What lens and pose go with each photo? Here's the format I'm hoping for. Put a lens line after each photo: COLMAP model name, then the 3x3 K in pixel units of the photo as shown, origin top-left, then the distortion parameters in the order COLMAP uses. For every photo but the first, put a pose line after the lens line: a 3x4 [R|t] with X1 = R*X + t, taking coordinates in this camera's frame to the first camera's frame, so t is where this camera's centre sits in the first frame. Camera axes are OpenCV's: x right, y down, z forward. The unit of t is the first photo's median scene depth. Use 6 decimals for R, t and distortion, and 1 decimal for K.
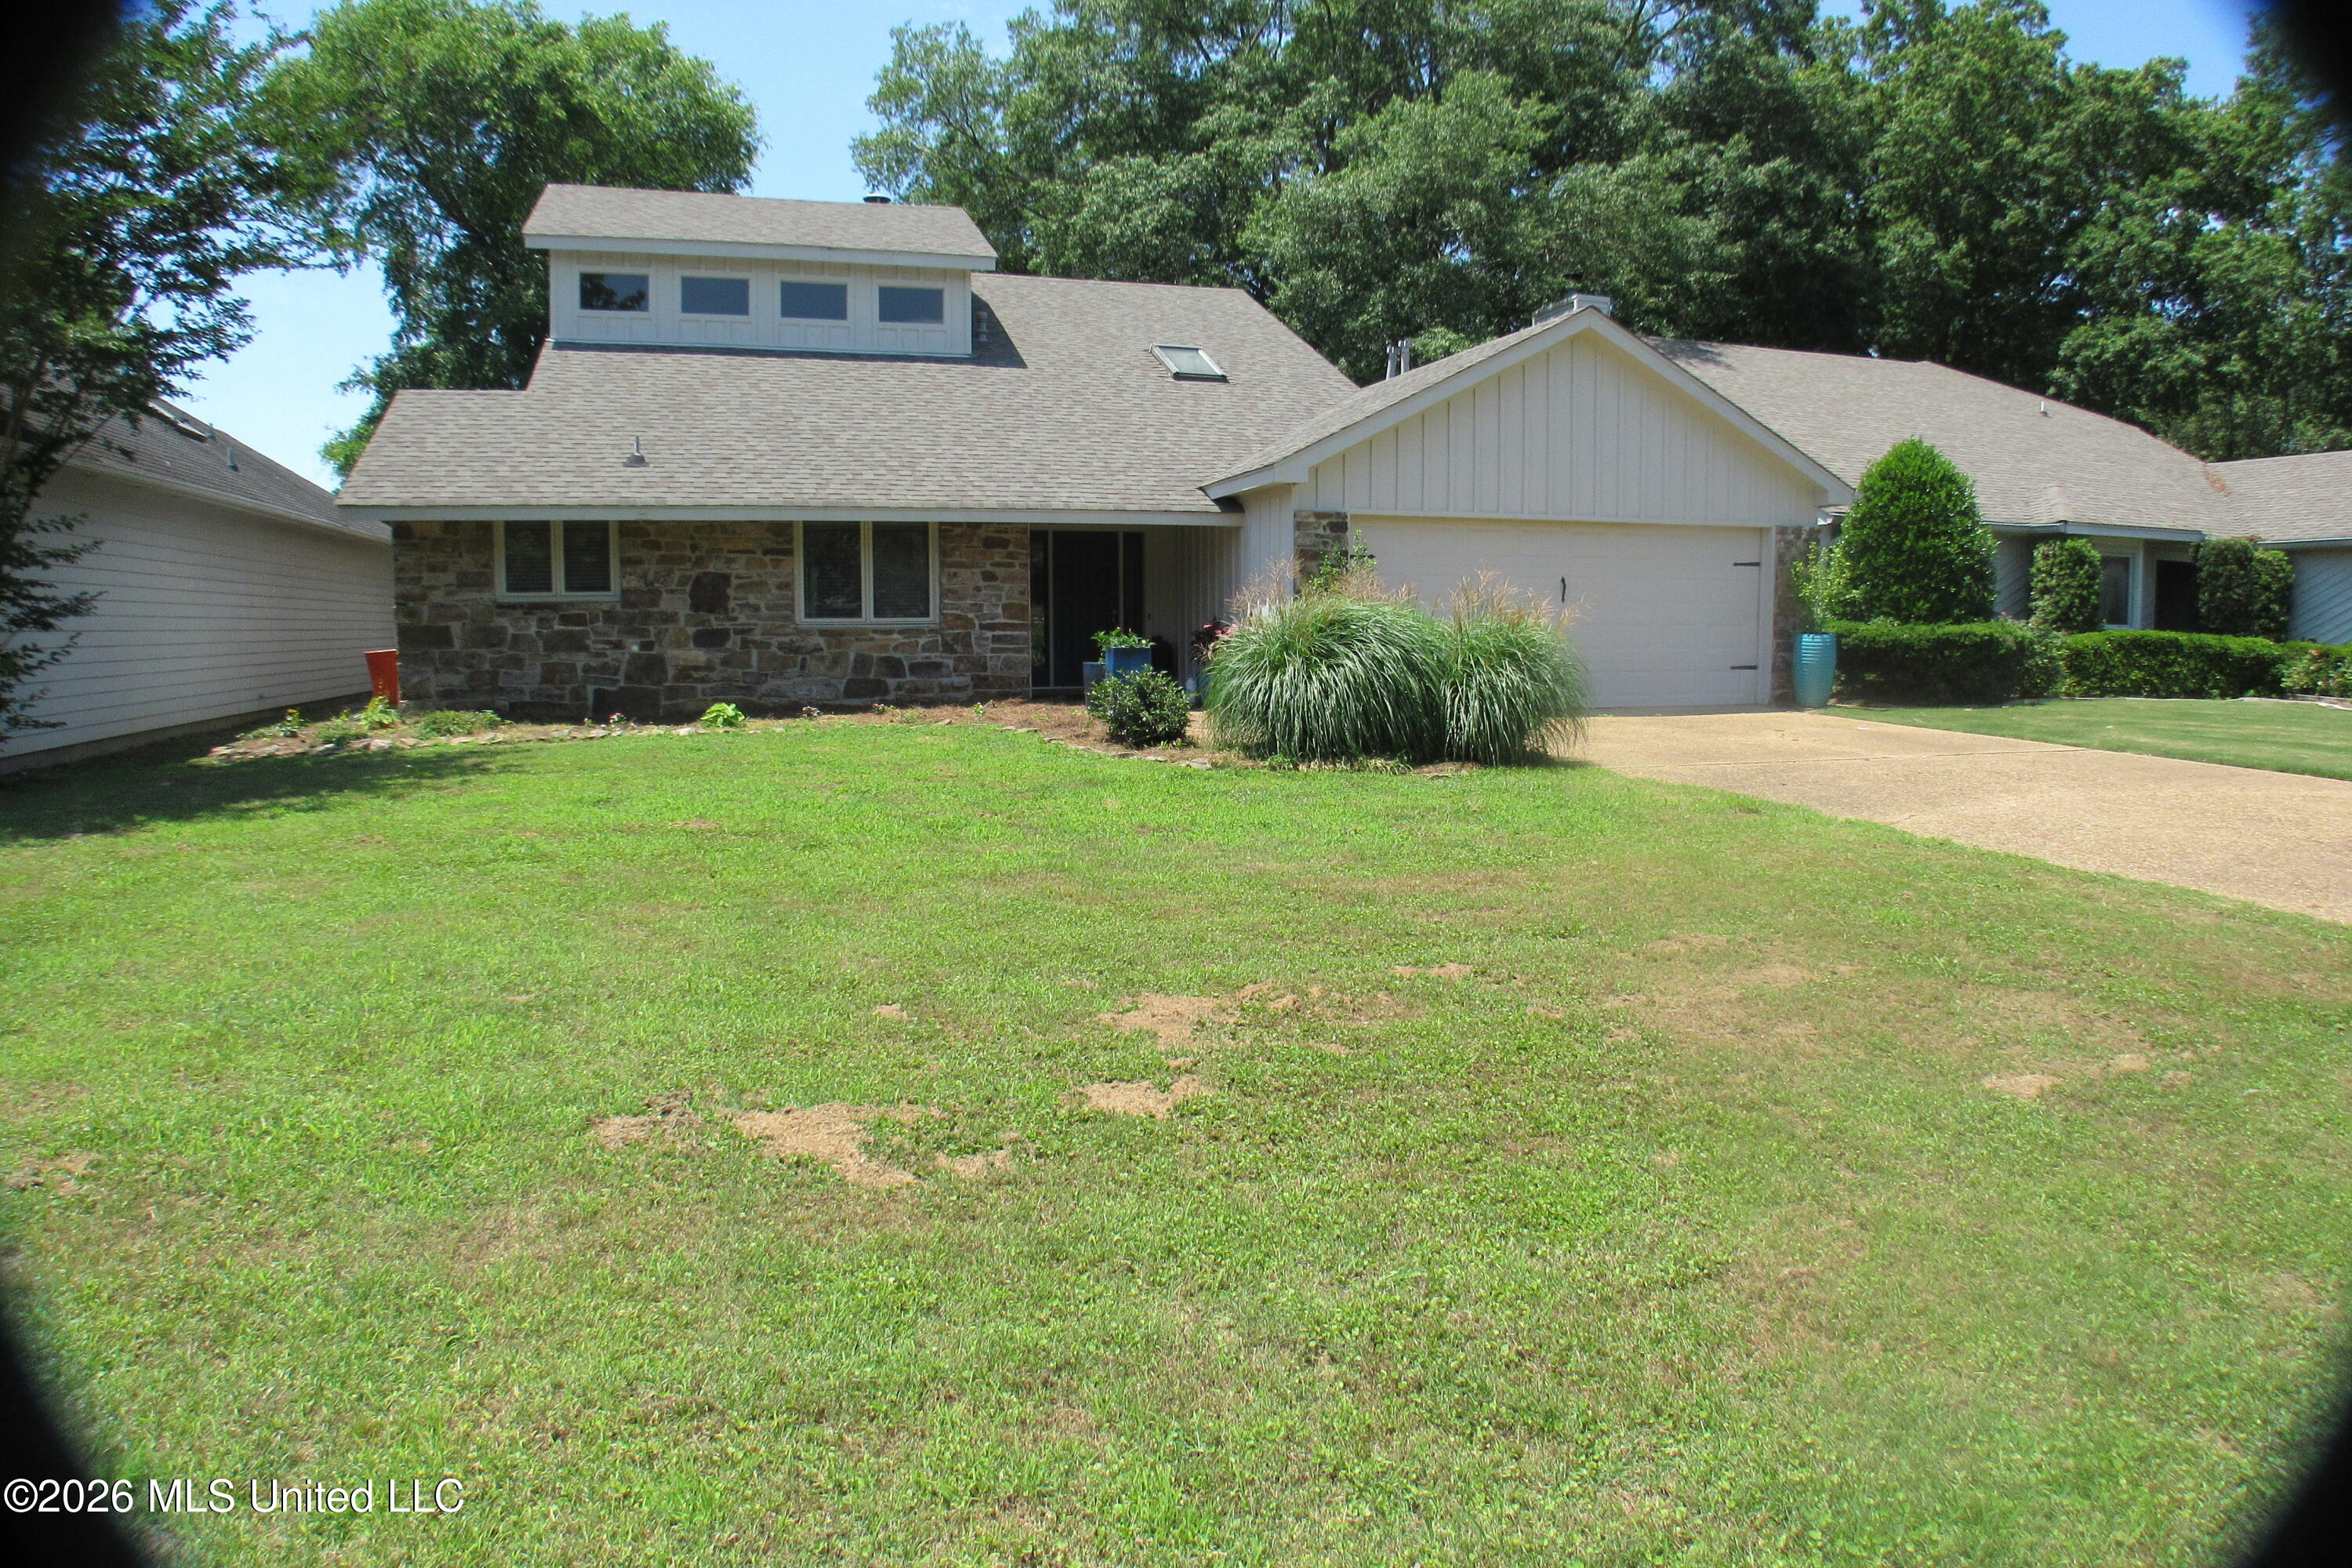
lens RADIAL K [[1474.6, 0, 1170.2], [0, 1474.6, 795.0], [0, 0, 1]] dist [-0.132173, 0.016151]
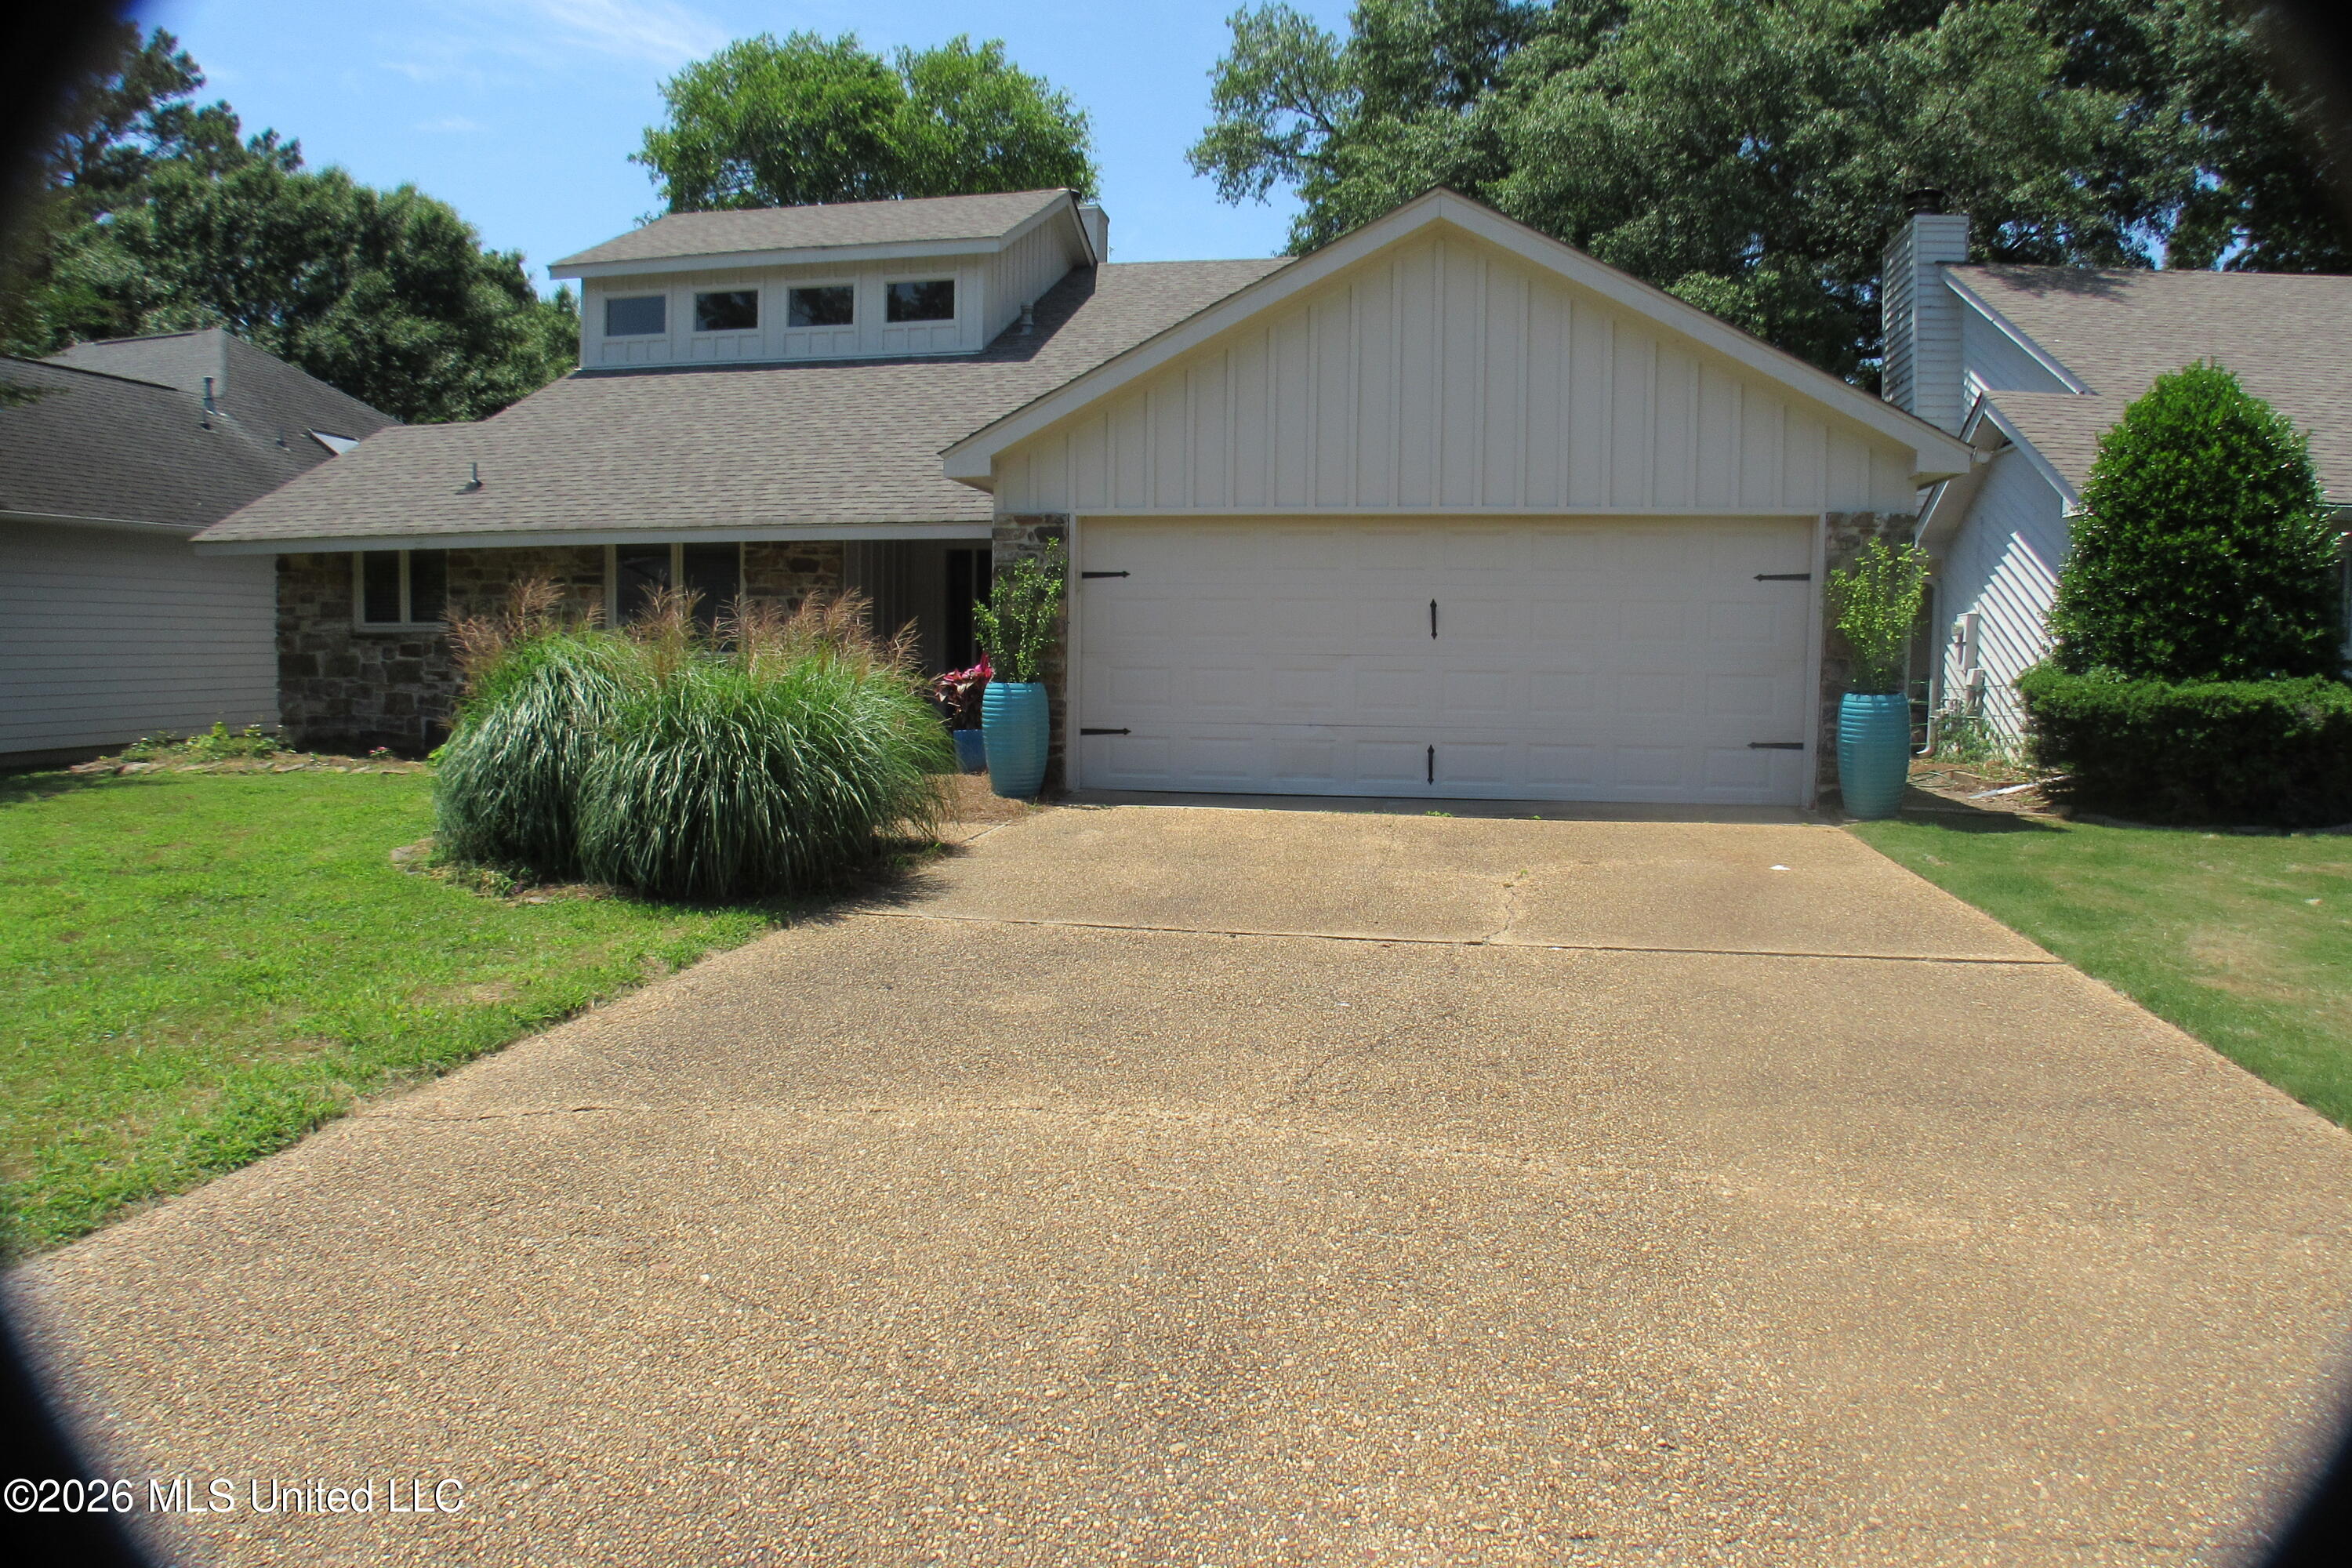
lens RADIAL K [[1474.6, 0, 1170.2], [0, 1474.6, 795.0], [0, 0, 1]] dist [-0.132173, 0.016151]
pose [[0.883955, 0.057328, -0.464044, 0.490781], [-0.065417, 0.997857, -0.001337, -0.053264], [0.462973, 0.031539, 0.885811, 0.365100]]
